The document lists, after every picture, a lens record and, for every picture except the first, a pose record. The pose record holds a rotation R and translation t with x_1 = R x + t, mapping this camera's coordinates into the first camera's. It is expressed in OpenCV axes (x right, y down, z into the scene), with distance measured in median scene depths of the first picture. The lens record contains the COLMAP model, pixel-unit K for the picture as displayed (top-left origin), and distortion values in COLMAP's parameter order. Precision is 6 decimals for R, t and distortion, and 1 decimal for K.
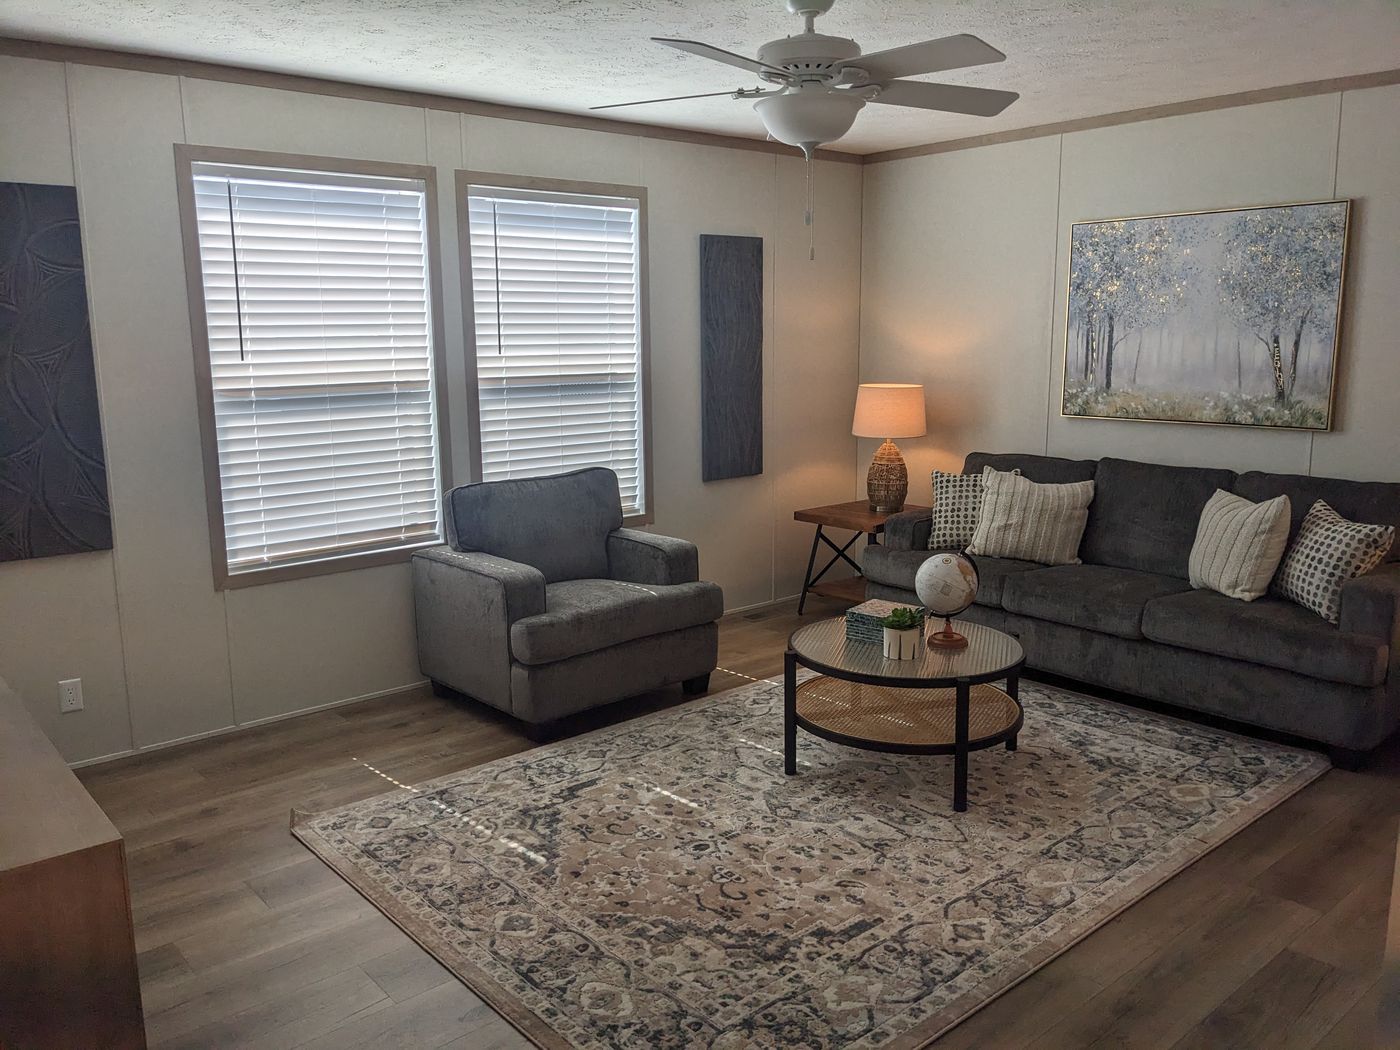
lens RADIAL K [[1095.7, 0, 700.0], [0, 1095.7, 525.0], [0, 0, 1]] dist [0.102260, -0.169223]
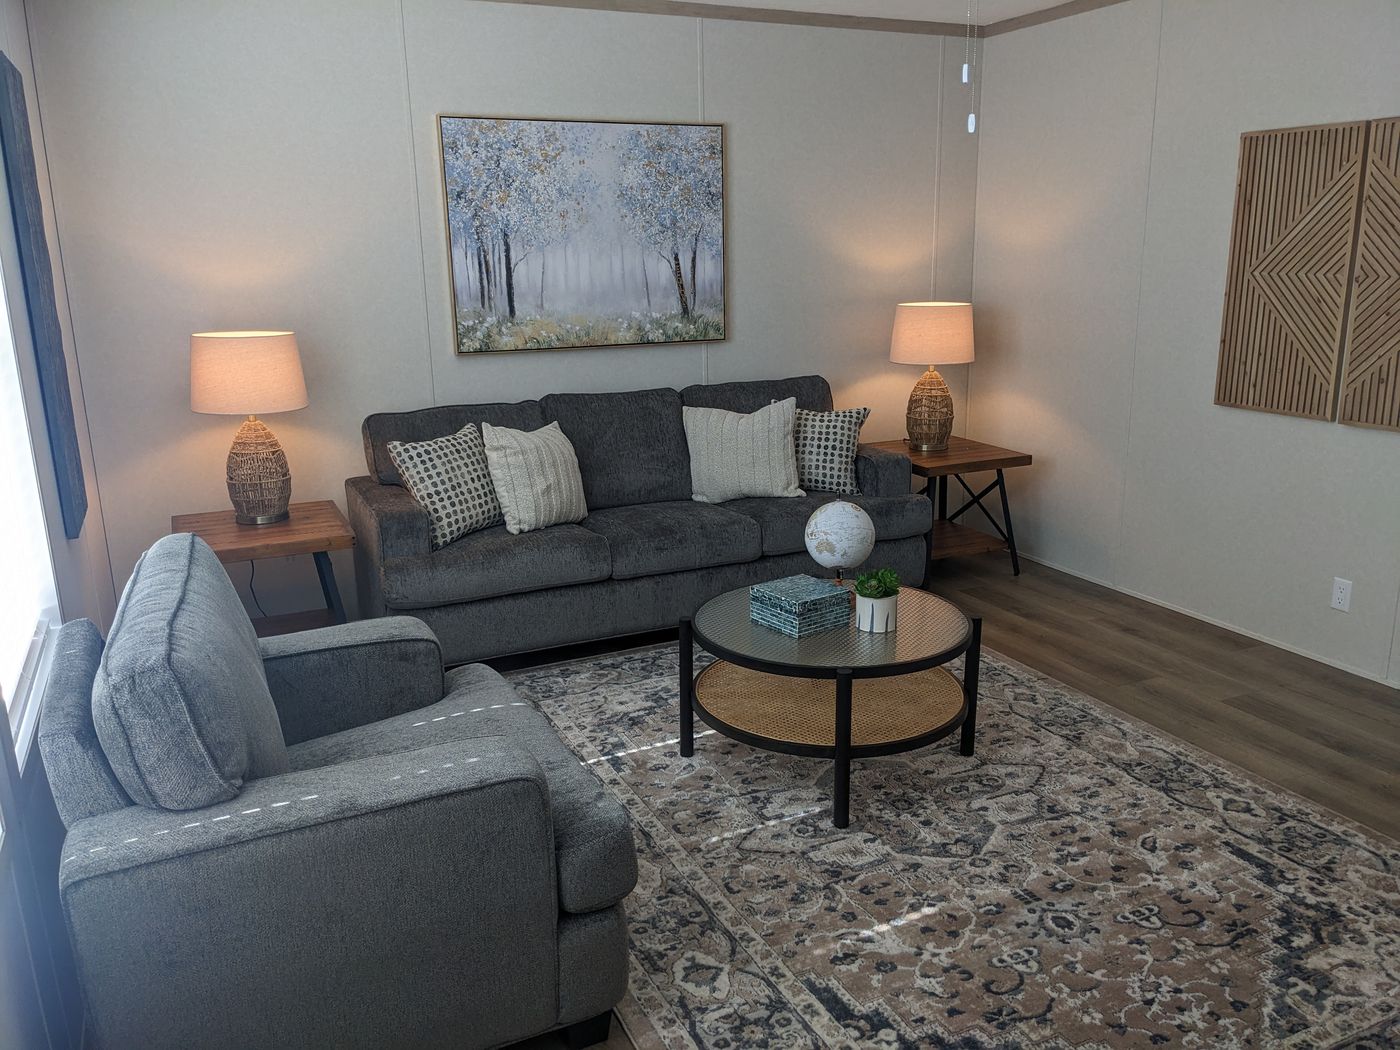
lens RADIAL K [[1113.5, 0, 698.2], [0, 1113.5, 537.2], [0, 0, 1]] dist [0.069304, -0.098861]
pose [[0.270185, -0.235590, 0.933540, -0.533335], [0.183820, 0.964388, 0.190173, -0.113095], [-0.945098, 0.120222, 0.303869, 0.719857]]
